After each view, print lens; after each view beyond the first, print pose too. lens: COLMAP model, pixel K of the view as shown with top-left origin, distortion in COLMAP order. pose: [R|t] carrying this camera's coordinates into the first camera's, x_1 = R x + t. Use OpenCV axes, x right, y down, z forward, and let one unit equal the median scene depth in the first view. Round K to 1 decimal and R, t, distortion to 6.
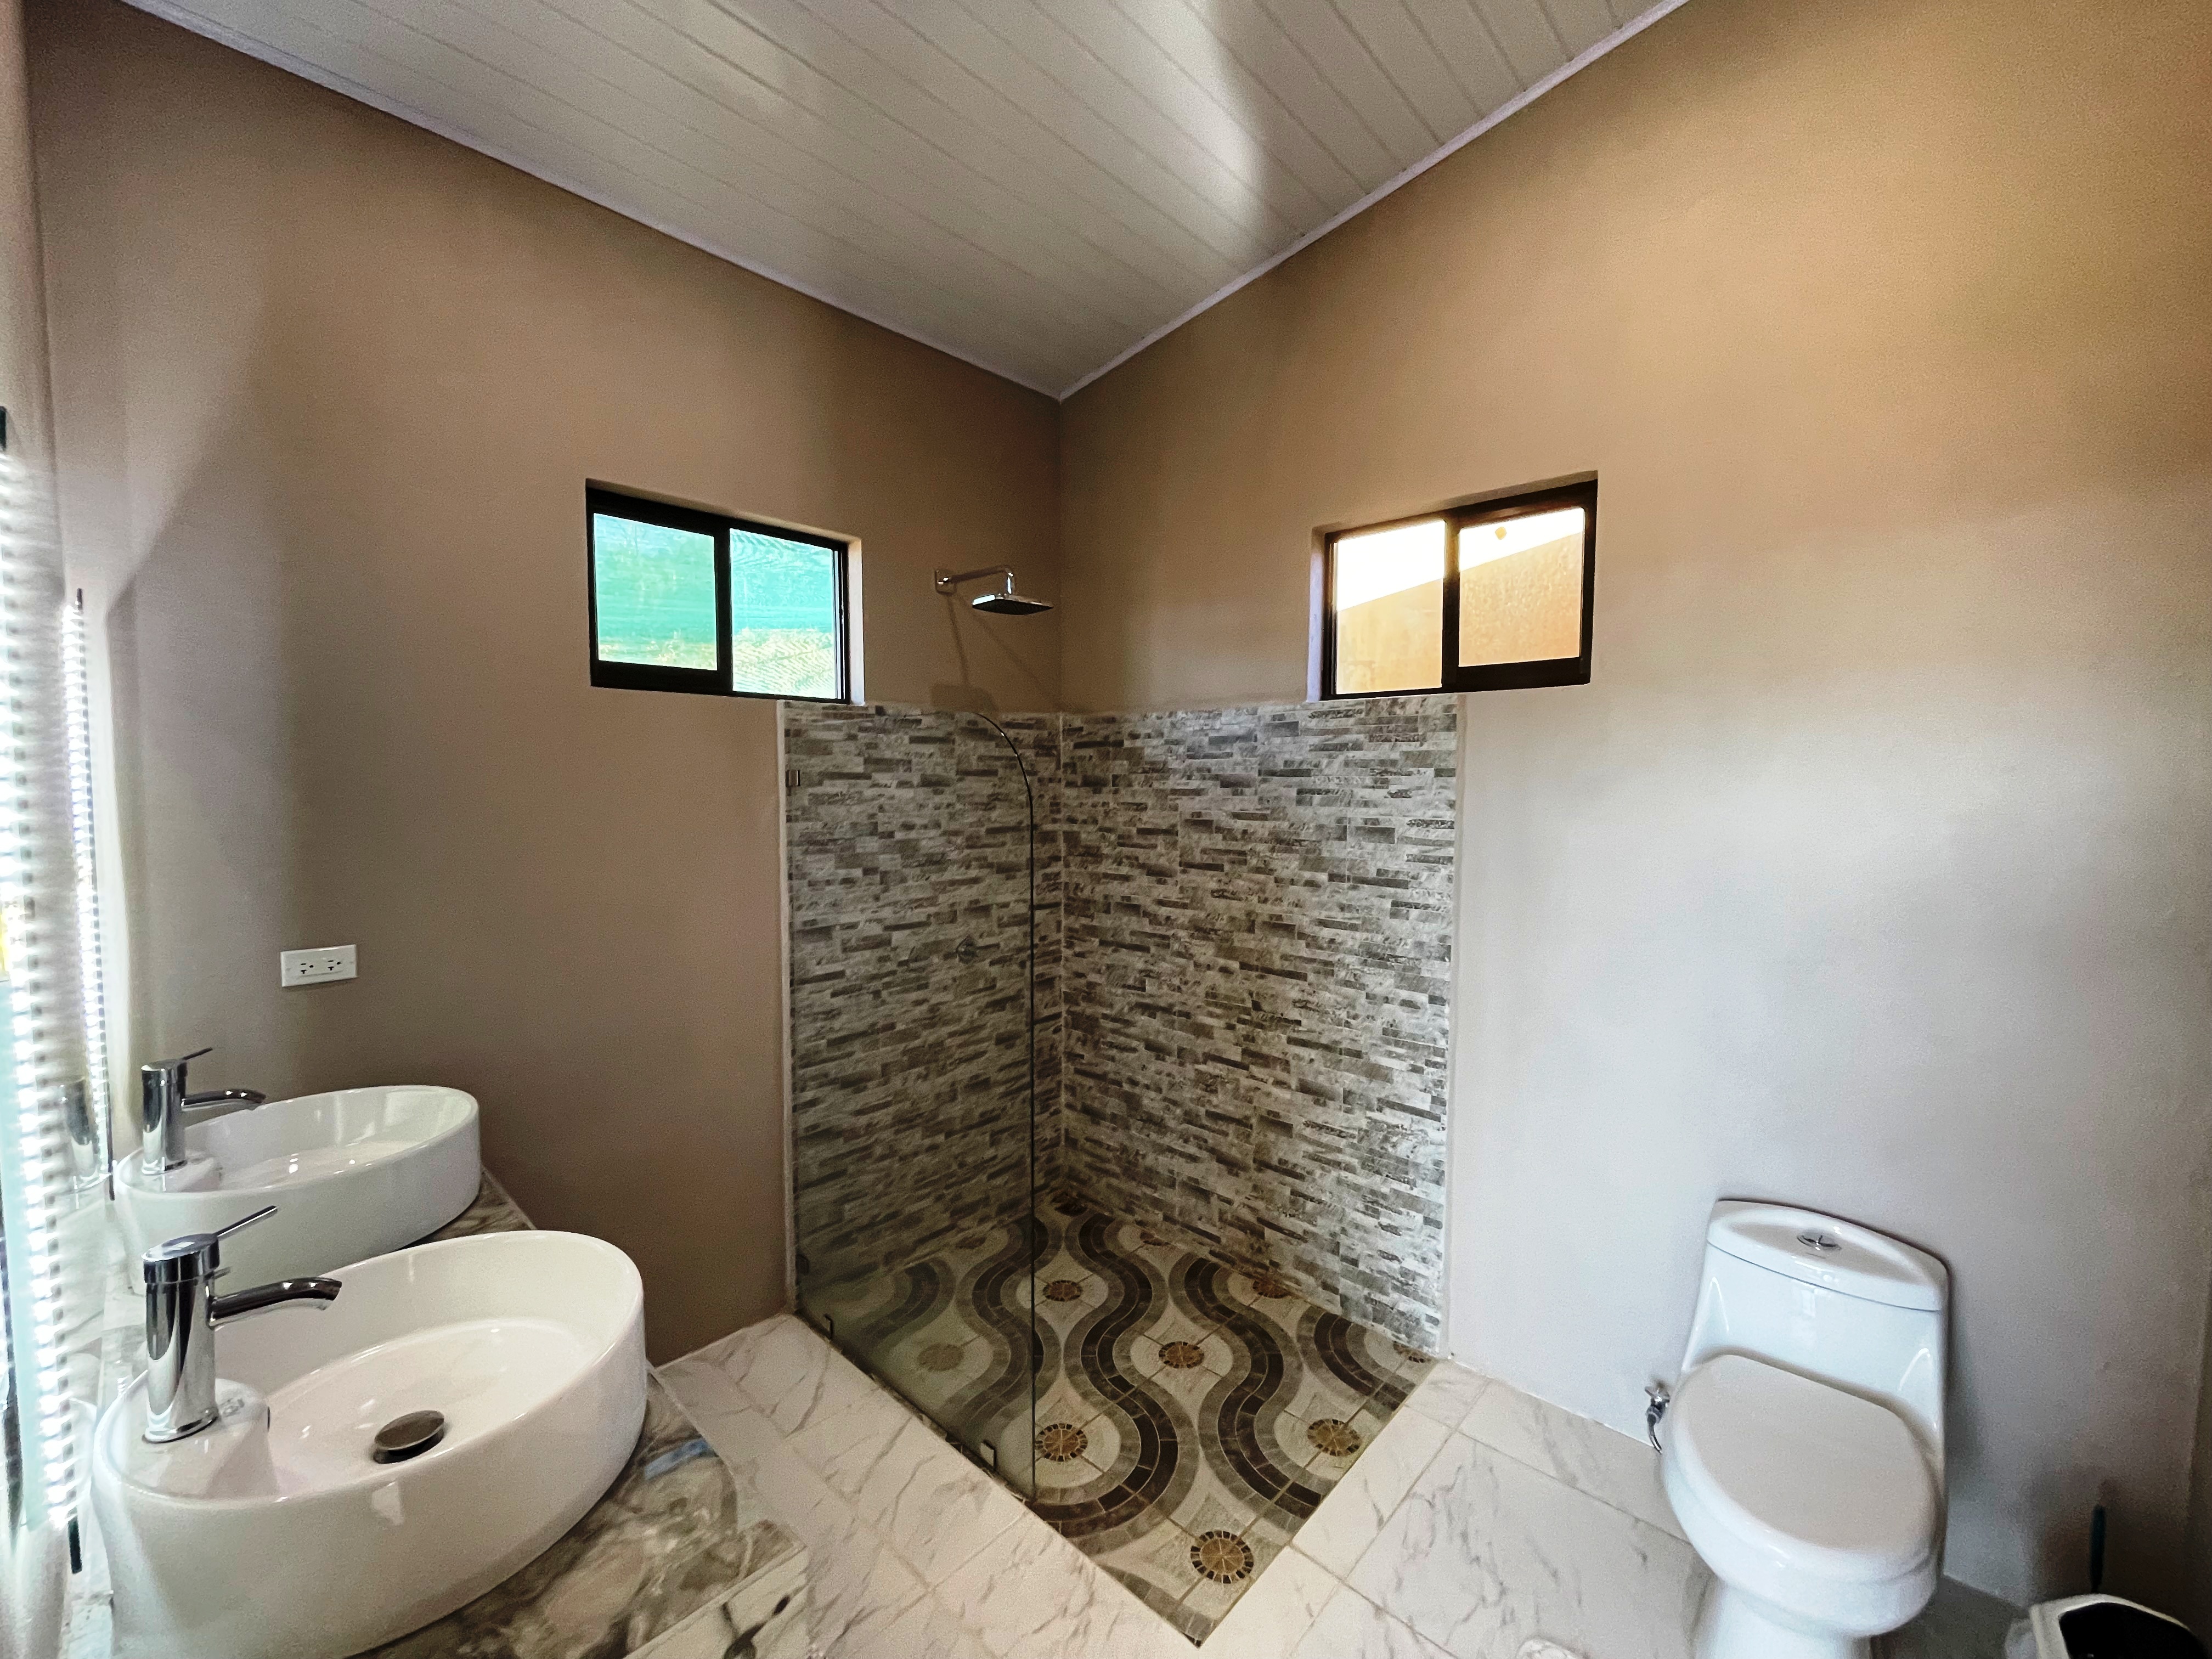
lens RADIAL K [[890.6, 0, 1095.7], [0, 890.6, 827.6], [0, 0, 1]] dist [-0.005309, 0.001314]
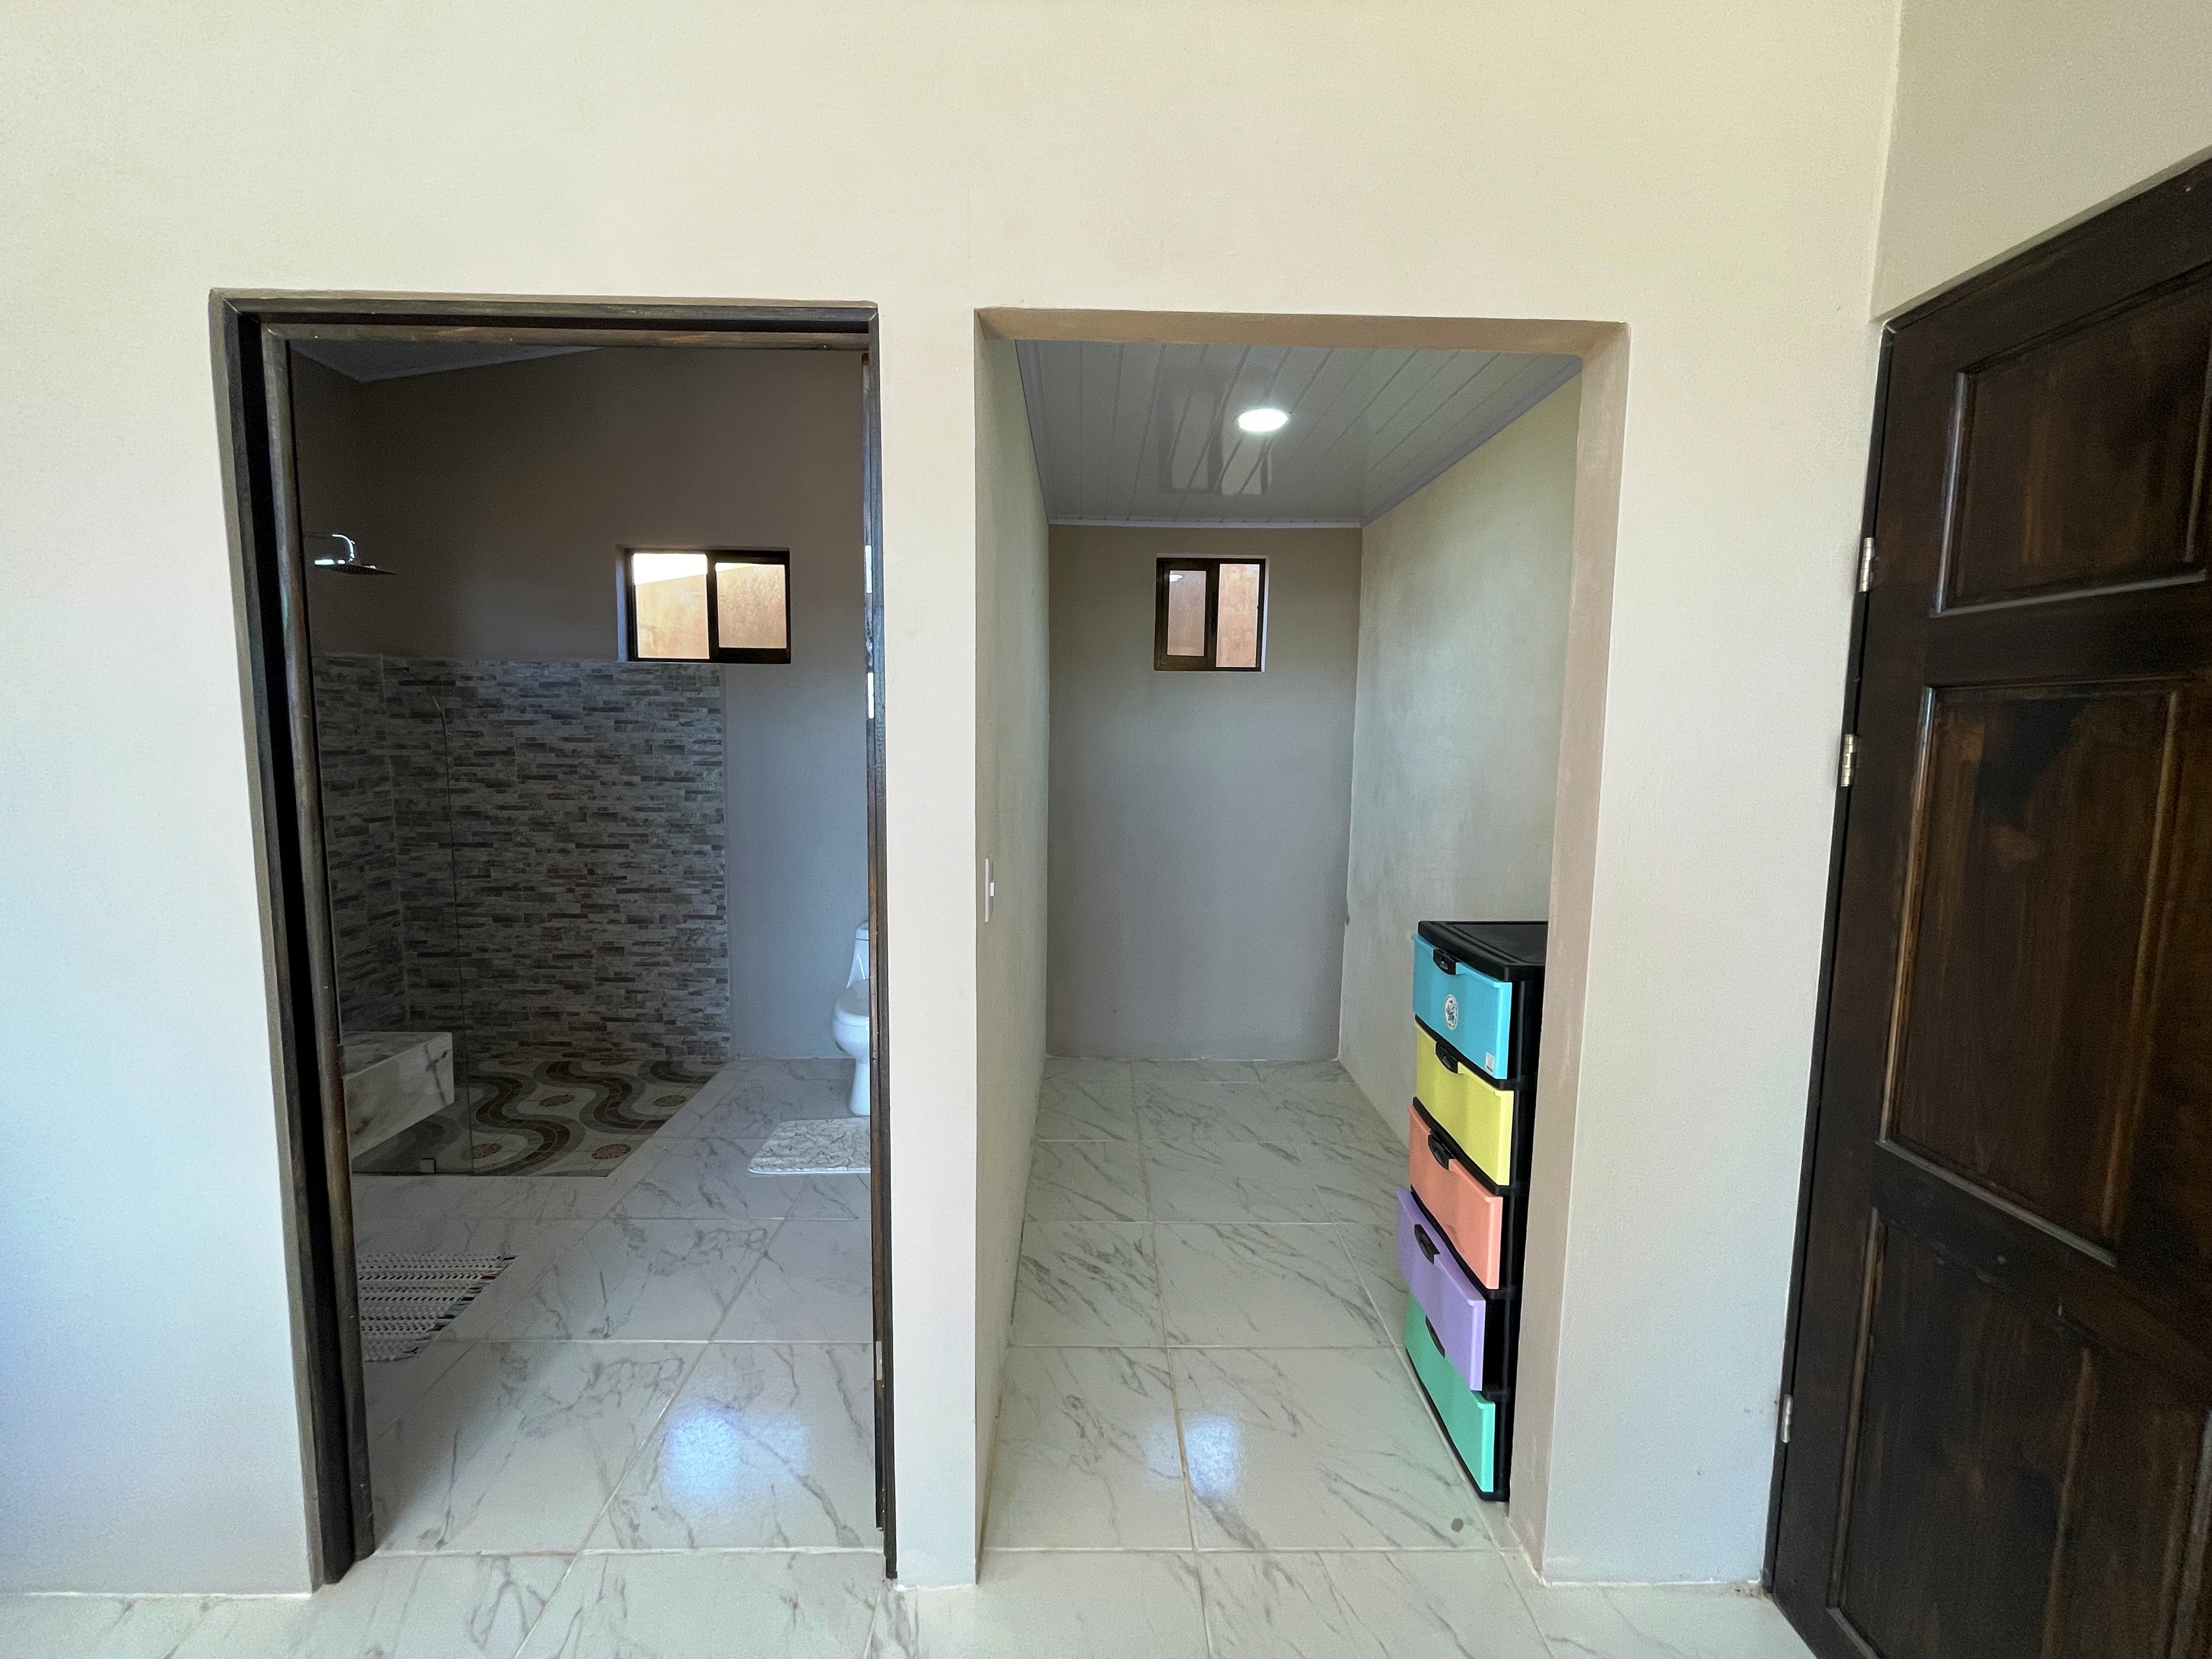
lens RADIAL K [[890.6, 0, 1090.2], [0, 890.6, 829.1], [0, 0, 1]] dist [-0.005309, 0.001314]
pose [[0.718024, -0.064280, 0.693044, -0.247173], [0.027054, 0.997551, 0.064493, 0.064285], [-0.695492, -0.027558, 0.718005, -0.630842]]
